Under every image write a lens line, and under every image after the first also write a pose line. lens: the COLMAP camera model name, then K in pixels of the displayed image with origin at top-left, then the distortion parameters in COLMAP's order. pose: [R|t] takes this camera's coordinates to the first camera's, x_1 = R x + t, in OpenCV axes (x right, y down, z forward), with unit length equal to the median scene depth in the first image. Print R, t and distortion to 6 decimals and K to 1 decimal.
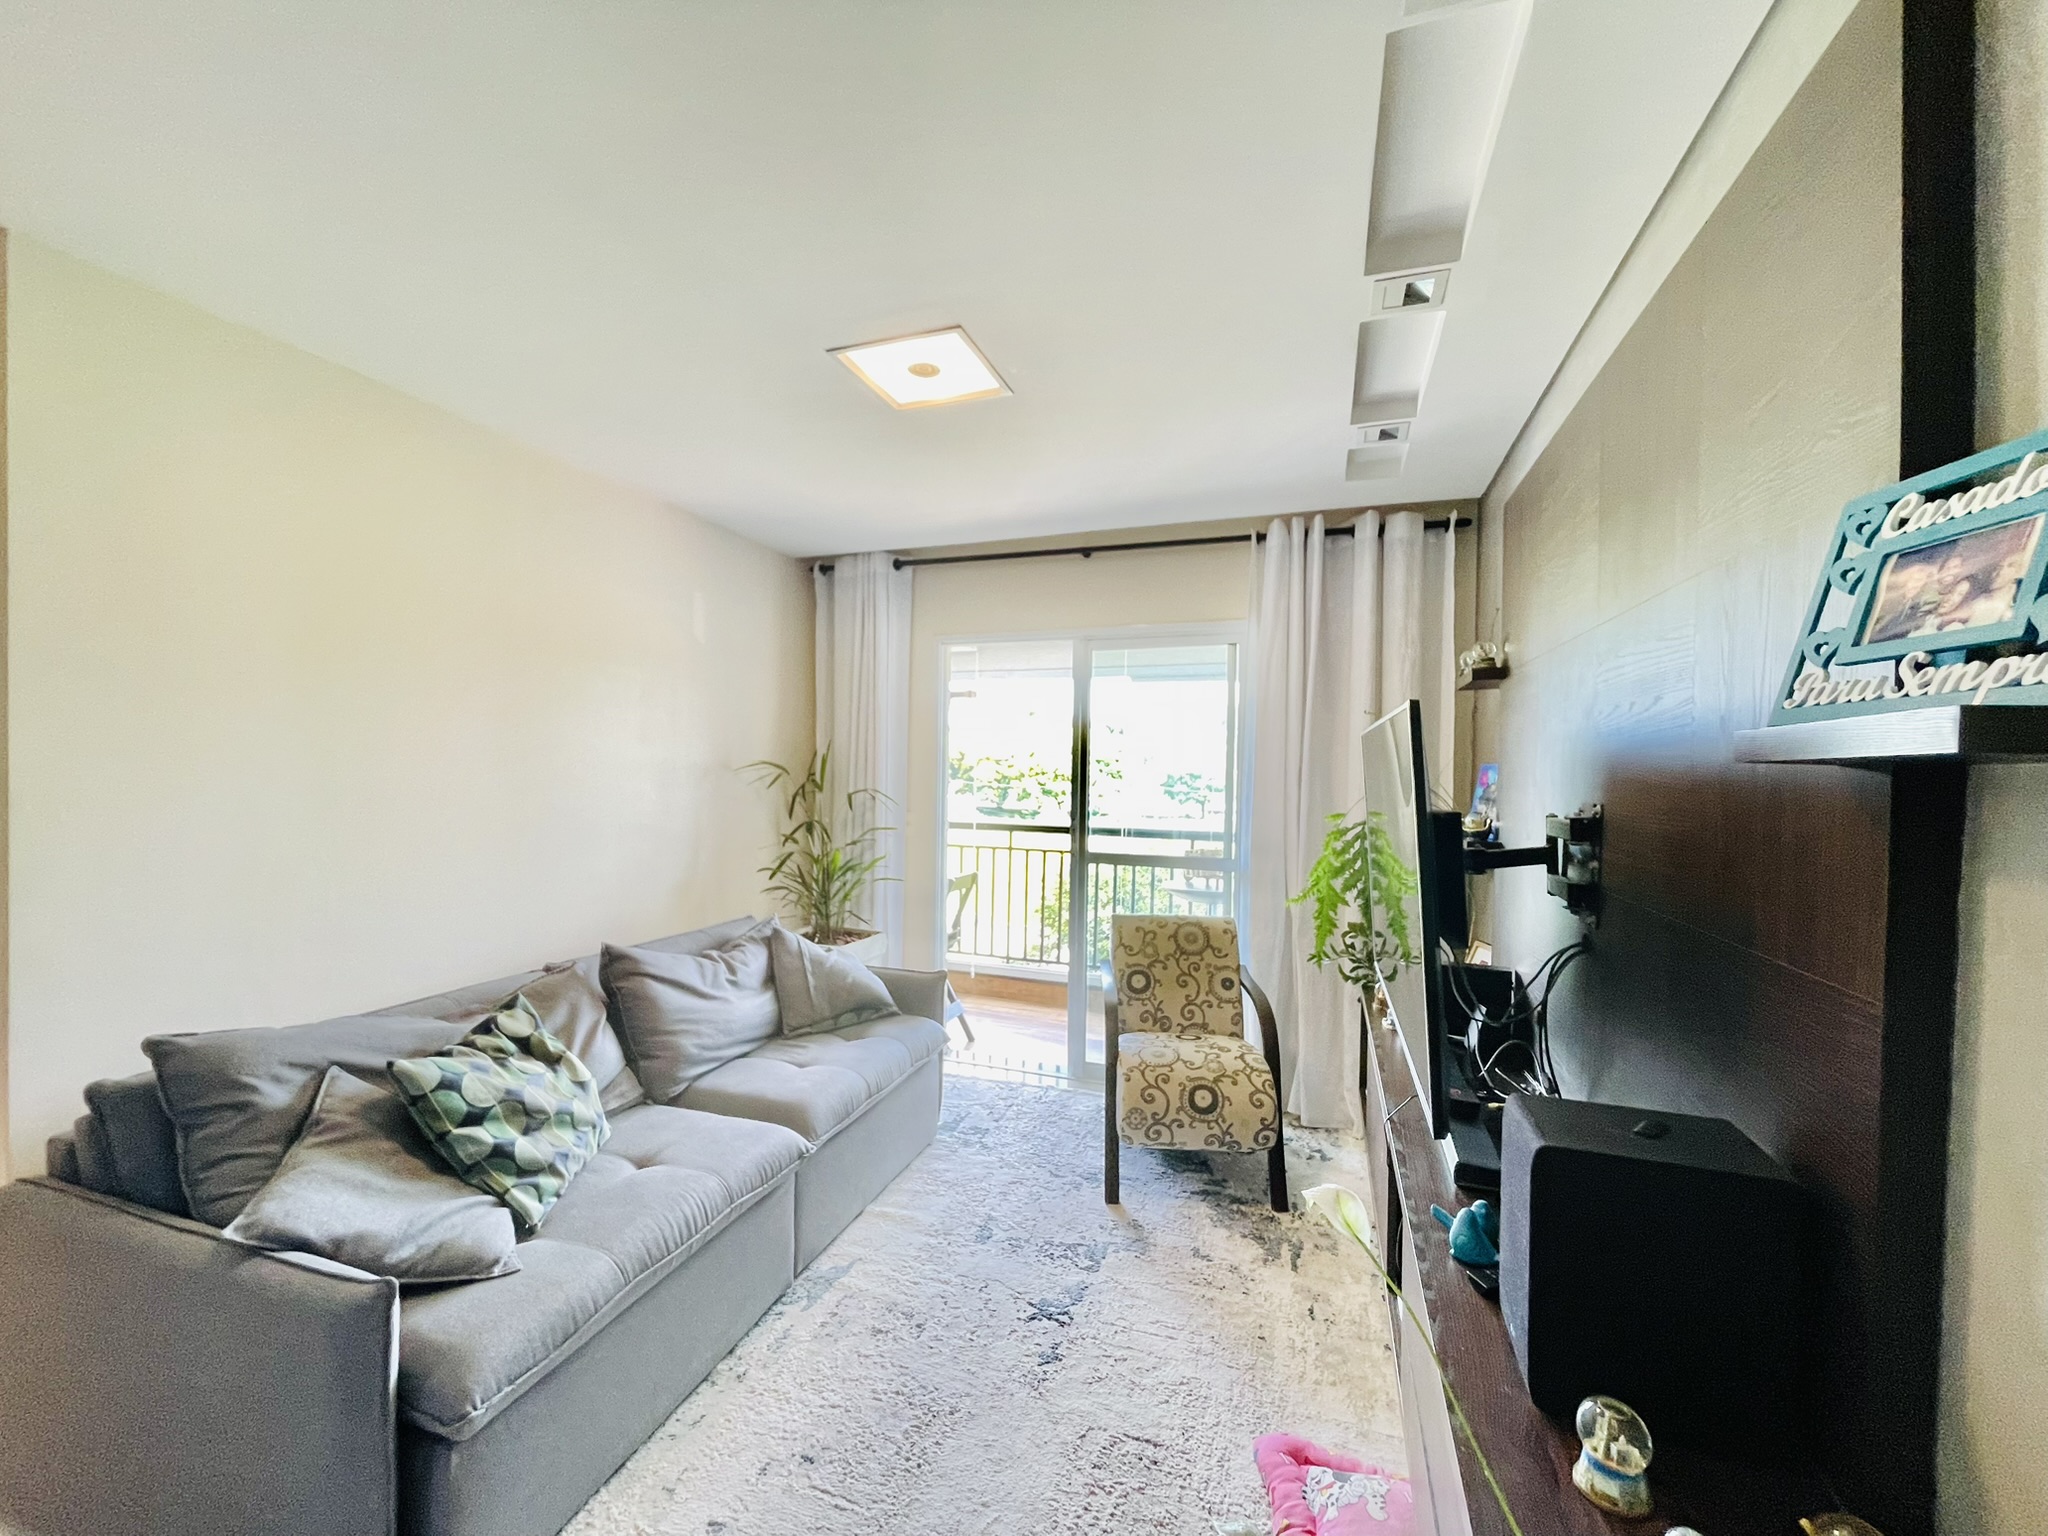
lens RADIAL K [[820.9, 0, 994.1], [0, 820.9, 796.0], [0, 0, 1]] dist [0.009799, 0.000266]
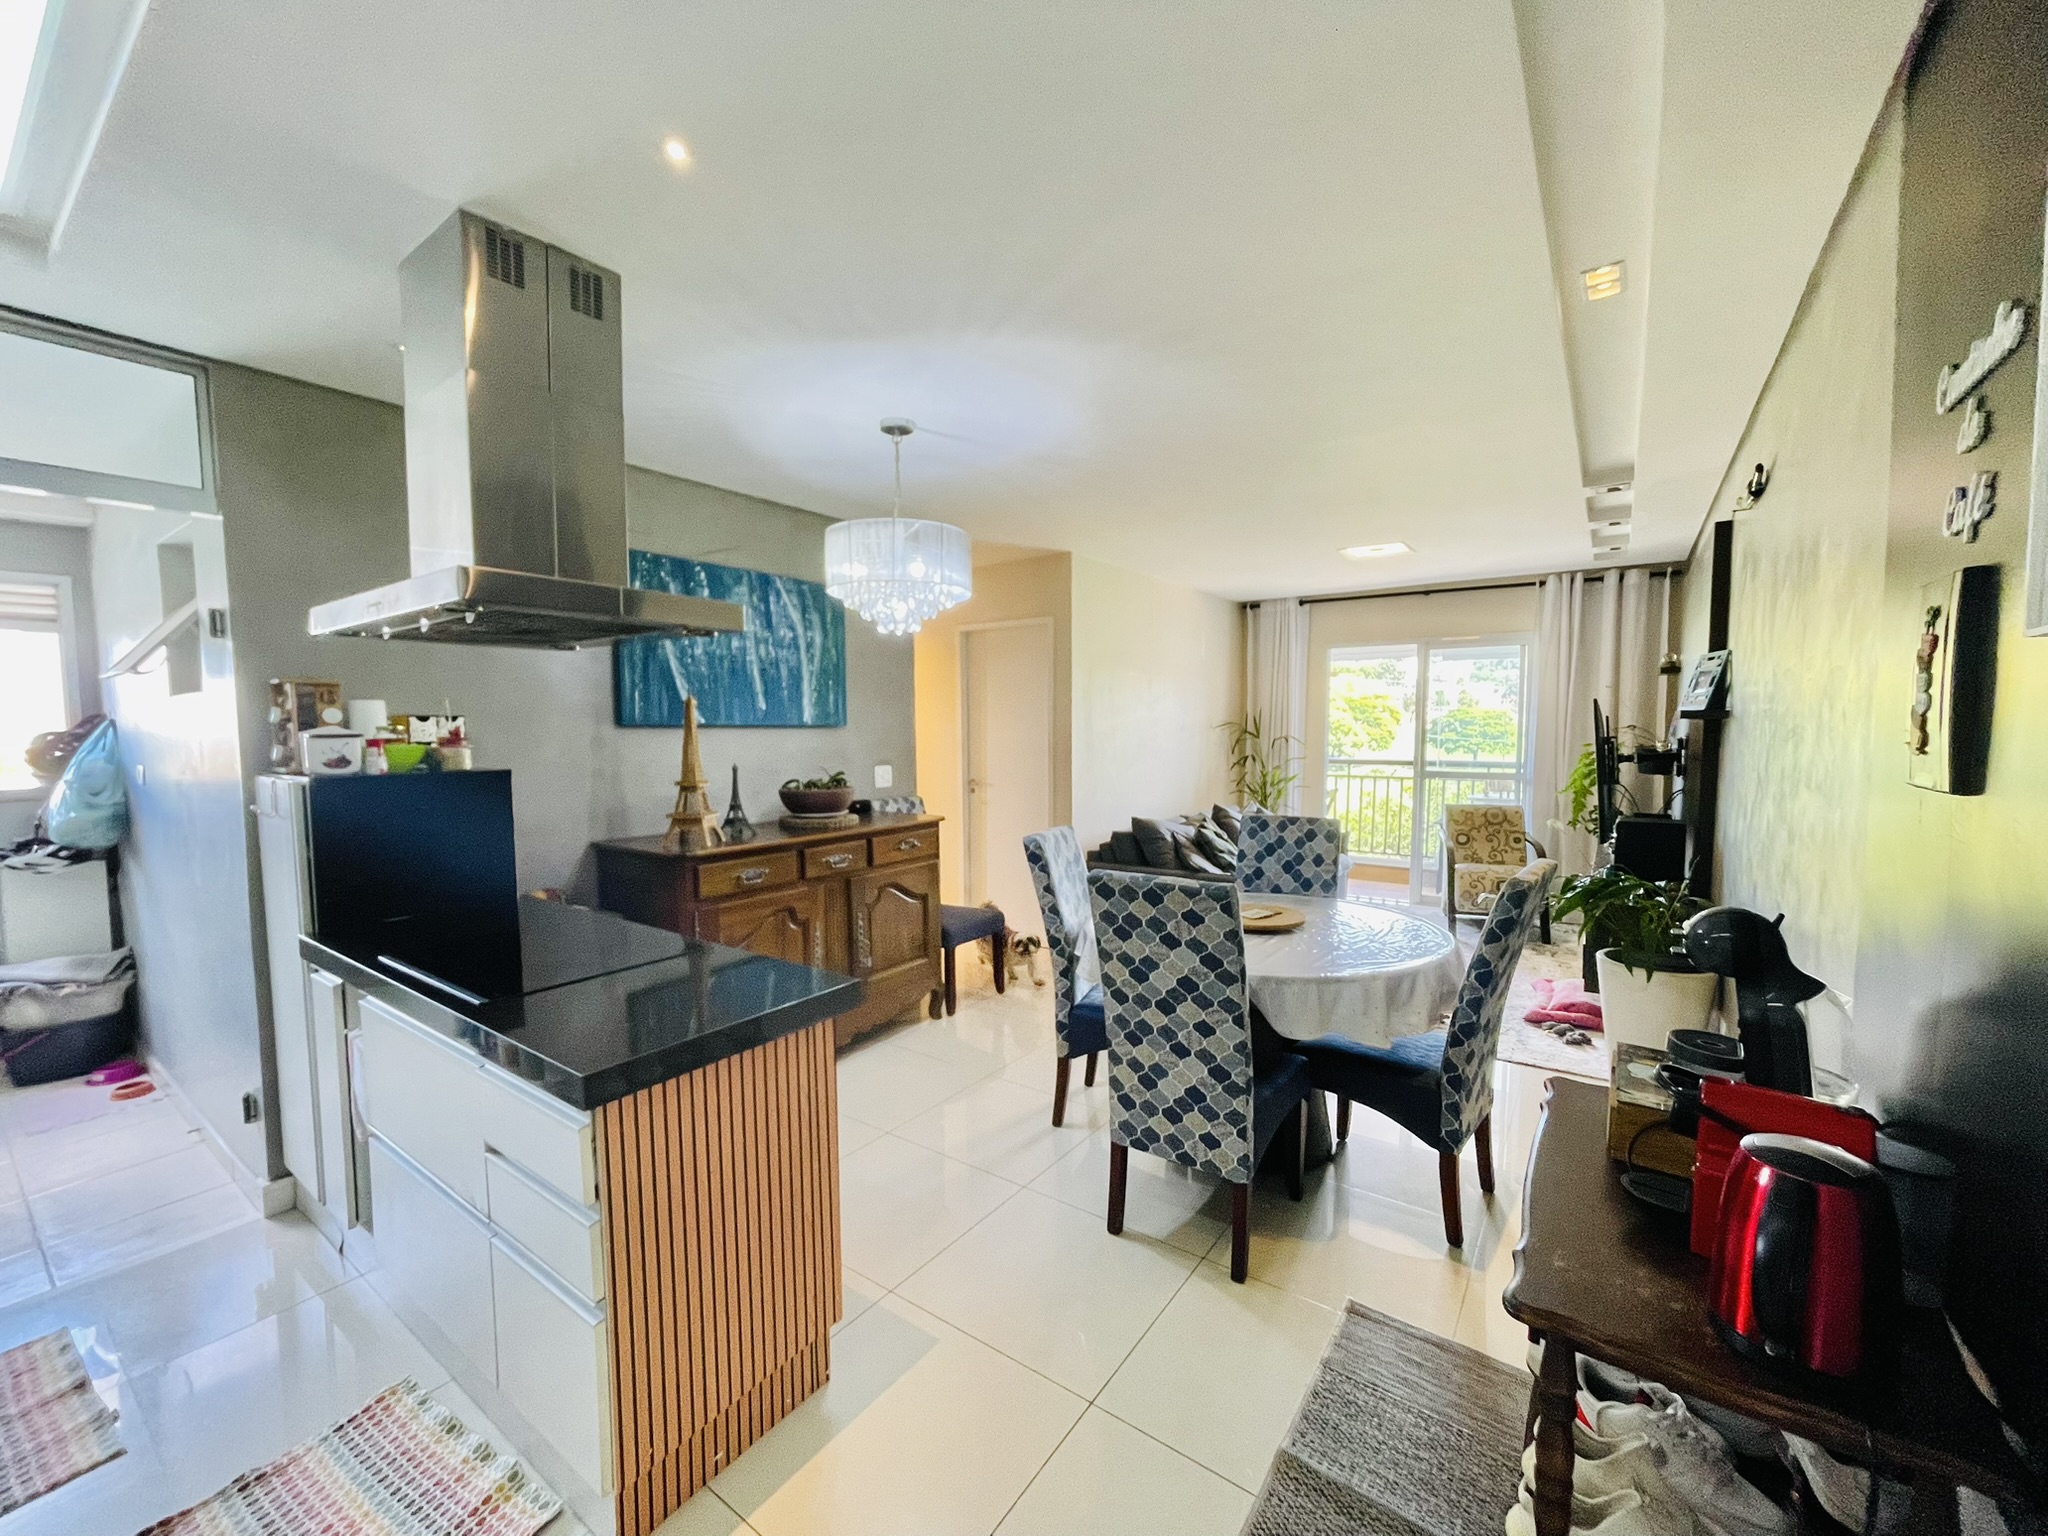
lens RADIAL K [[828.5, 0, 1012.1], [0, 828.5, 787.7], [0, 0, 1]] dist [-0.002502, 0.000735]
pose [[0.966478, -0.001473, -0.256744, -0.312299], [0.013478, 0.998896, 0.045005, 0.016761], [0.256394, -0.046956, 0.965431, -1.004457]]
